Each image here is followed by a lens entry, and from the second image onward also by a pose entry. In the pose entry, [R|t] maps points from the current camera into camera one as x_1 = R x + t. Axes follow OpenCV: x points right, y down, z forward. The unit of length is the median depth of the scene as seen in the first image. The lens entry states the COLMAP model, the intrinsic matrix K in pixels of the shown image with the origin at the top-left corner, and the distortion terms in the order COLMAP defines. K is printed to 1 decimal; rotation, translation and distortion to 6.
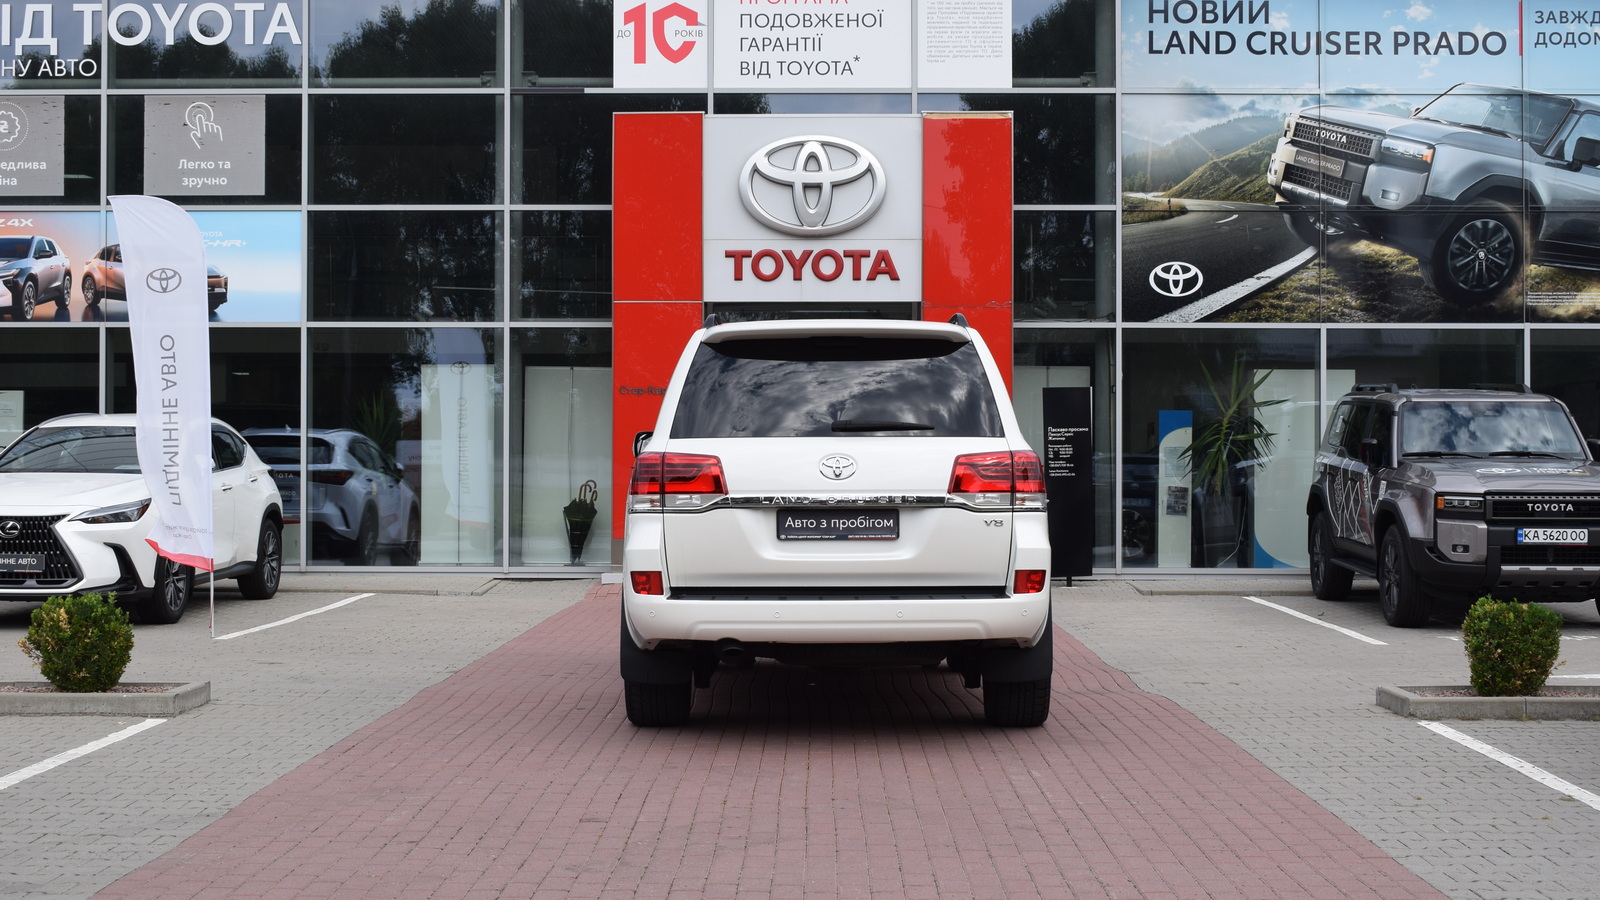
lens RADIAL K [[2289.4, 0, 800.0], [0, 2289.4, 450.0], [0, 0, 1]] dist [-0.024122, -0.027225]
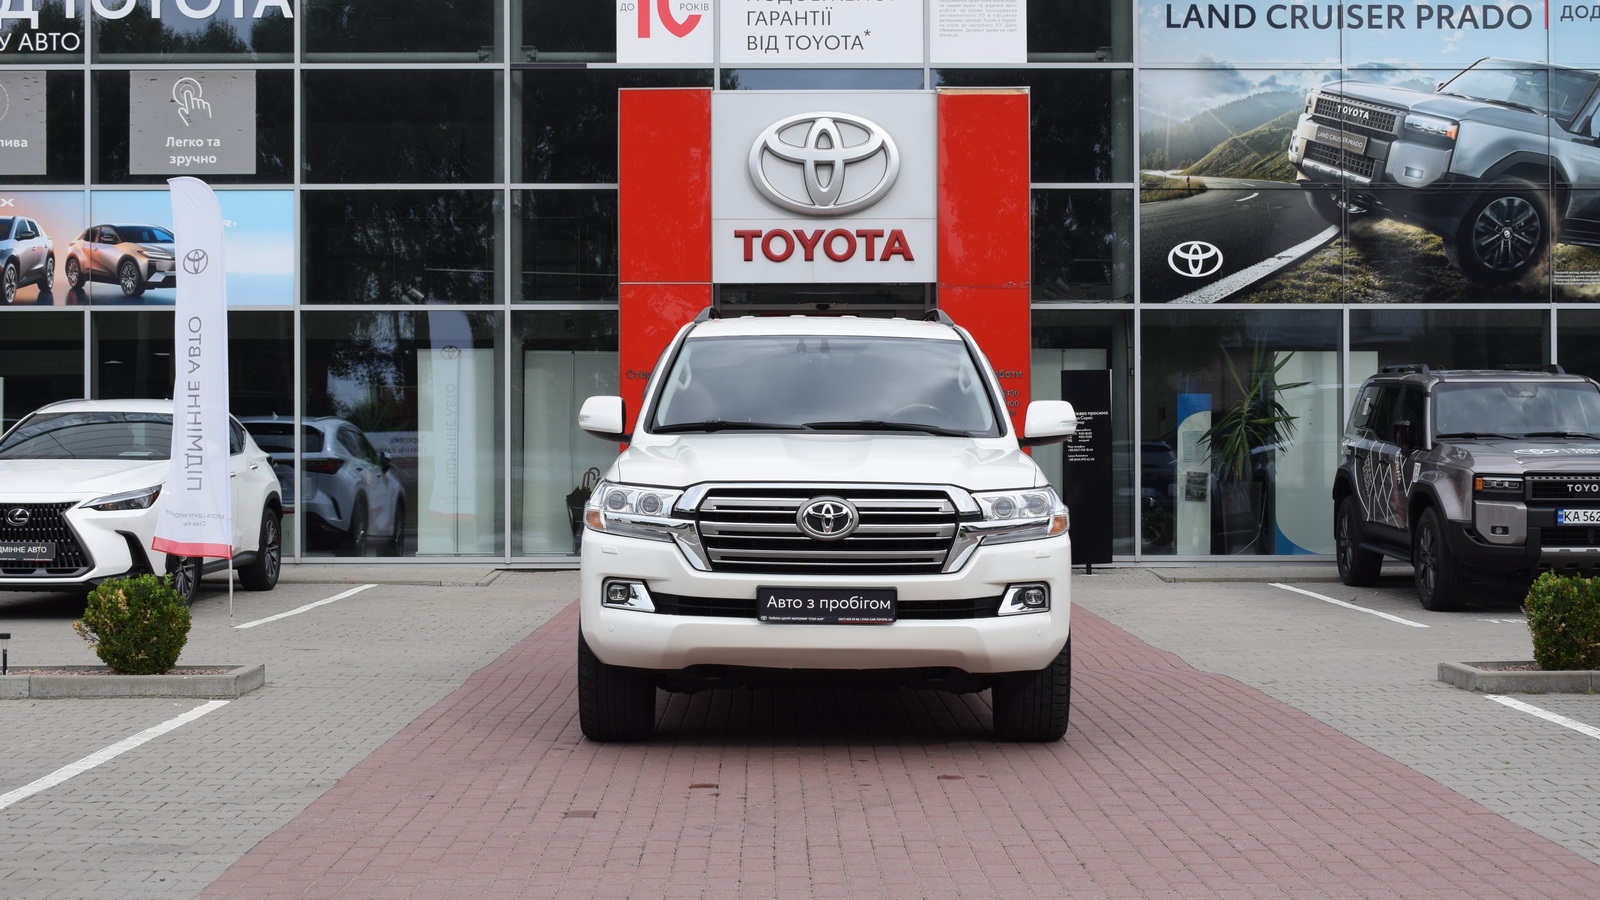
lens RADIAL K [[2418.5, 0, 800.0], [0, 2418.5, 450.0], [0, 0, 1]] dist [-0.015744, -0.021173]
pose [[0.999769, -0.003686, 0.021178, -0.026266], [0.003644, 0.999991, 0.002021, 0.004027], [-0.021185, -0.001943, 0.999774, -0.026768]]
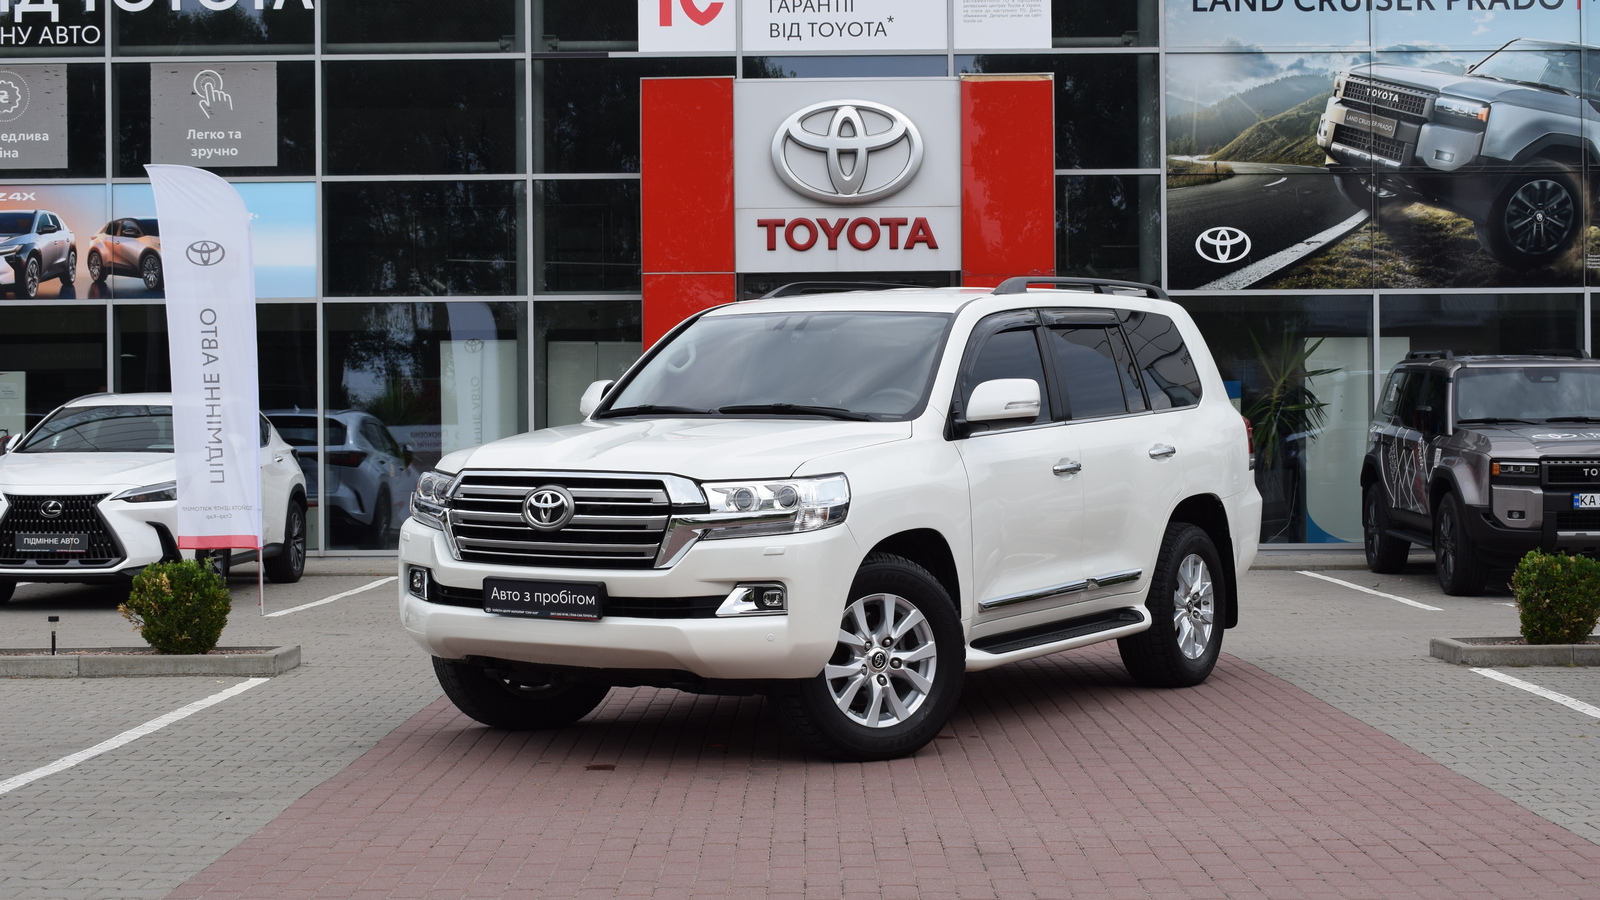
lens RADIAL K [[2582.9, 0, 800.0], [0, 2582.9, 450.0], [0, 0, 1]] dist [-0.006552, -0.046939]
pose [[0.999944, -0.009388, 0.004809, -0.020357], [0.009368, 0.999948, 0.004137, 0.005739], [-0.004848, -0.004092, 0.999980, -0.089889]]
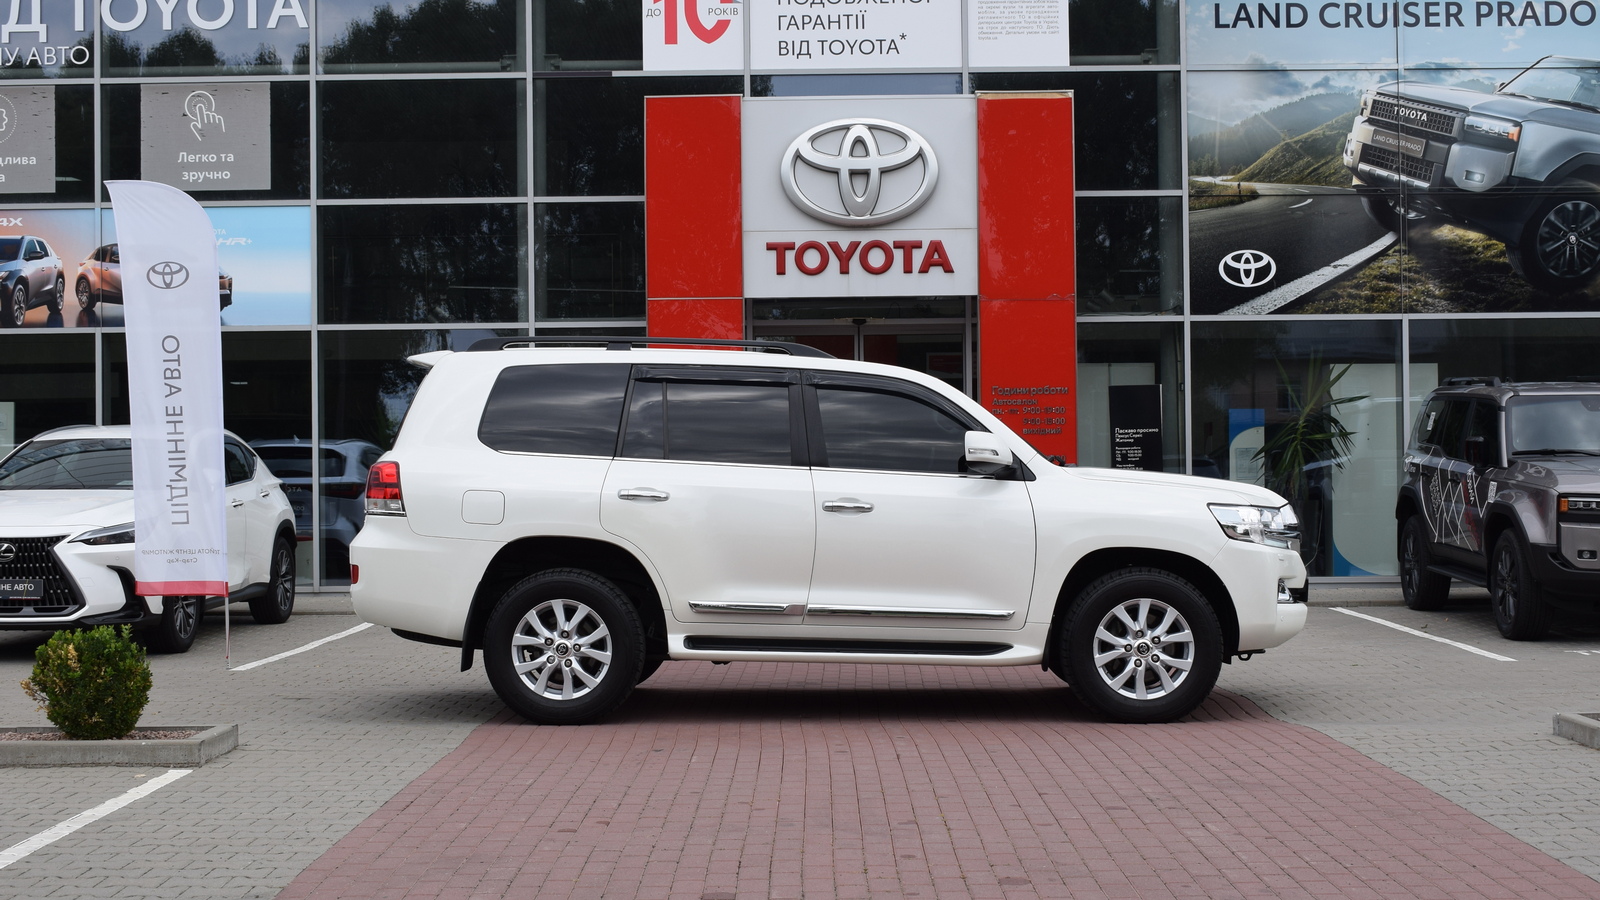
lens RADIAL K [[2312.6, 0, 800.0], [0, 2312.6, 450.0], [0, 0, 1]] dist [-0.028486, -0.005696]
pose [[0.999924, -0.011625, 0.004038, -0.023171], [0.011637, 0.999928, -0.002807, 0.000053], [-0.004005, 0.002853, 0.999988, 0.056689]]
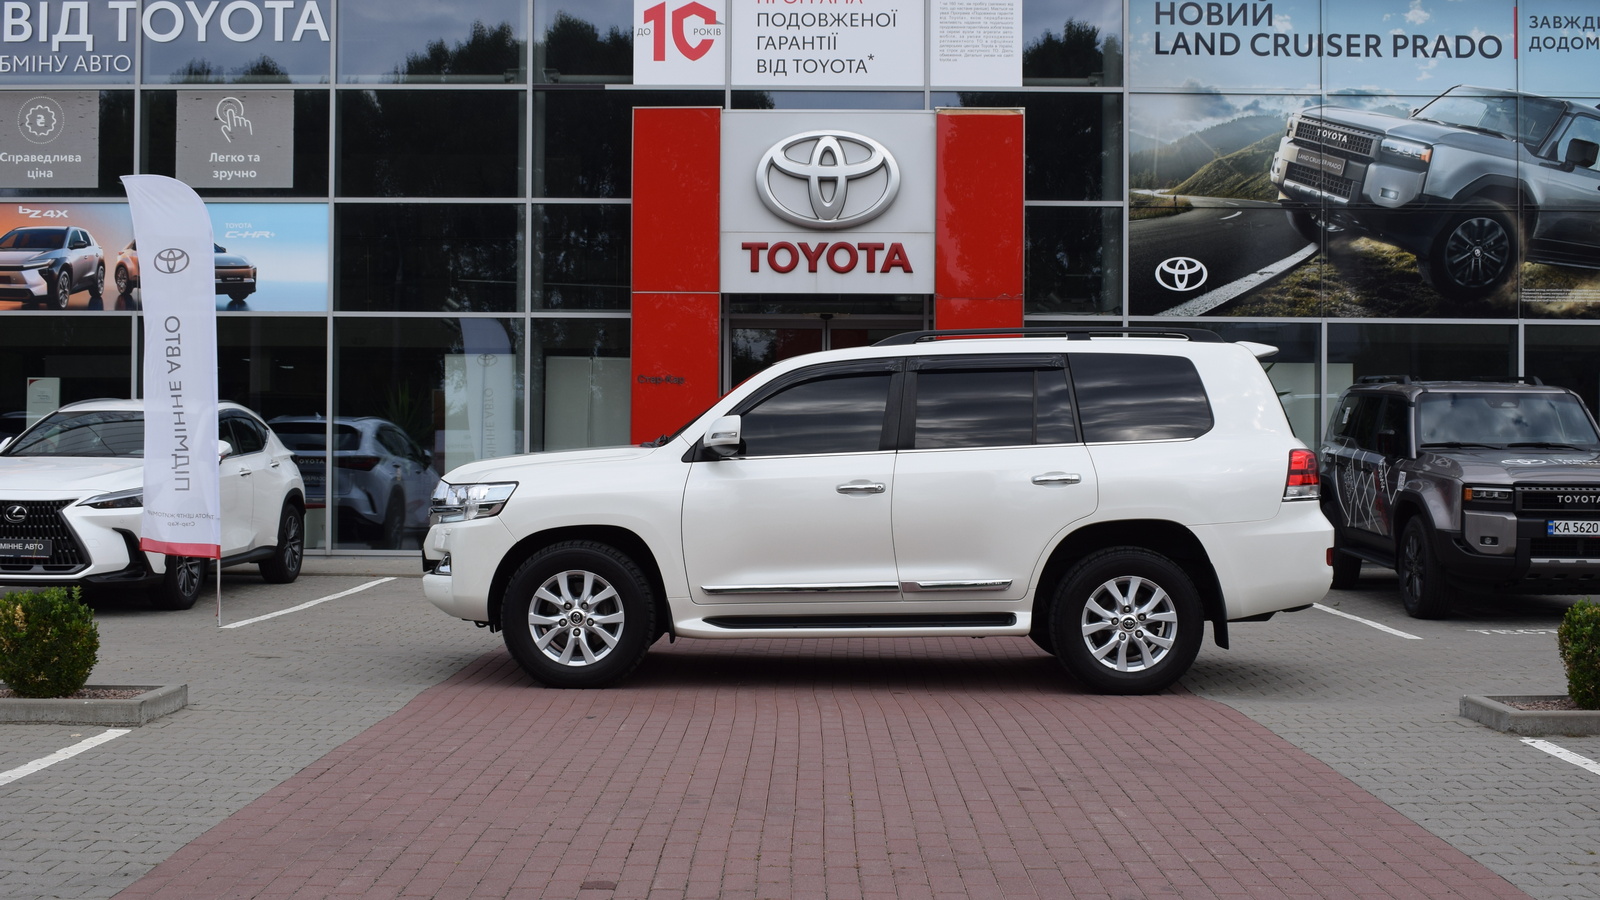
lens RADIAL K [[1981.7, 0, 800.0], [0, 1981.7, 450.0], [0, 0, 1]] dist [-0.046623, -0.008012]
pose [[0.999986, 0.004863, 0.001994, -0.007891], [-0.004870, 0.999981, 0.003675, 0.001799], [-0.001976, -0.003684, 0.999991, 0.113697]]
